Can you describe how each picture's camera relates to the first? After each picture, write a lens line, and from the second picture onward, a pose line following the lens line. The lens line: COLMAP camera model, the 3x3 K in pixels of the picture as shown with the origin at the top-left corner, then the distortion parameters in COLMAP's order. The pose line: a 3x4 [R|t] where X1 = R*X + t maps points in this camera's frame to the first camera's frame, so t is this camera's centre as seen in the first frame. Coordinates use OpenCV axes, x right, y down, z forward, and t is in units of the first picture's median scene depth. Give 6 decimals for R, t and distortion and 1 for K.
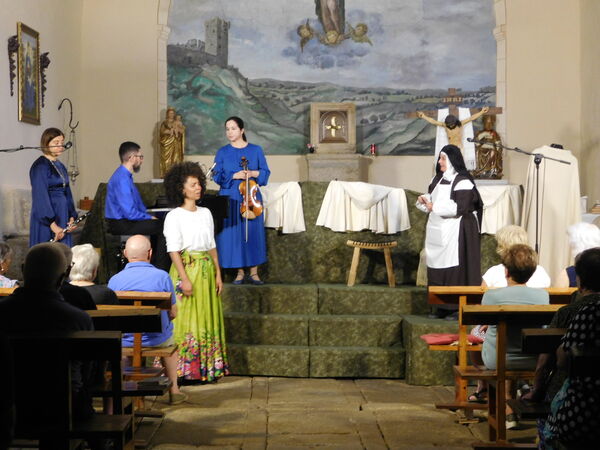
lens RADIAL K [[1289.5, 0, 301.3], [0, 1289.5, 229.1], [0, 0, 1]] dist [0.045437, 0.000000]
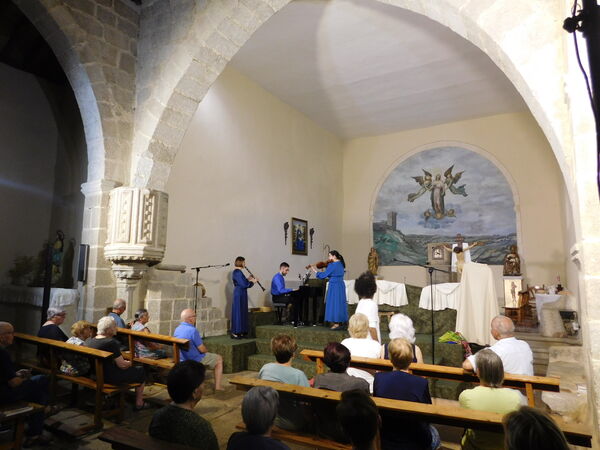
lens RADIAL K [[399.9, 0, 303.5], [0, 399.9, 223.4], [0, 0, 1]] dist [-0.035392, 0.000982]
pose [[0.869113, -0.059147, -0.491065, 0.173336], [-0.019354, 0.987997, -0.153255, -0.017810], [0.494236, 0.142700, 0.857536, 0.256798]]
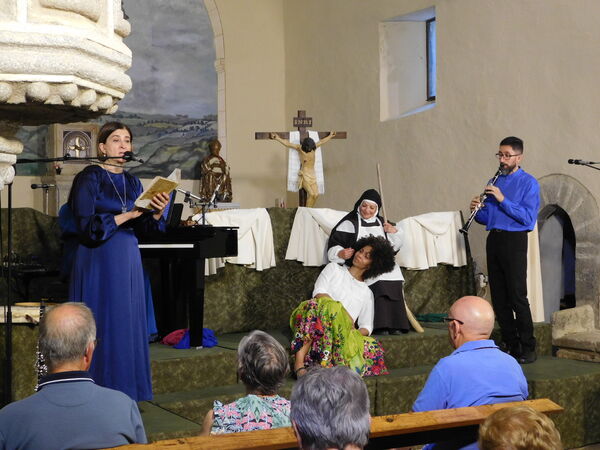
lens RADIAL K [[918.7, 0, 301.0], [0, 918.7, 224.5], [0, 0, 1]] dist [0.021696, 0.000000]
pose [[0.845105, -0.010811, 0.534492, -0.205800], [0.016181, 0.999855, -0.005360, -0.015389], [-0.534356, 0.013178, 0.845157, 0.332758]]
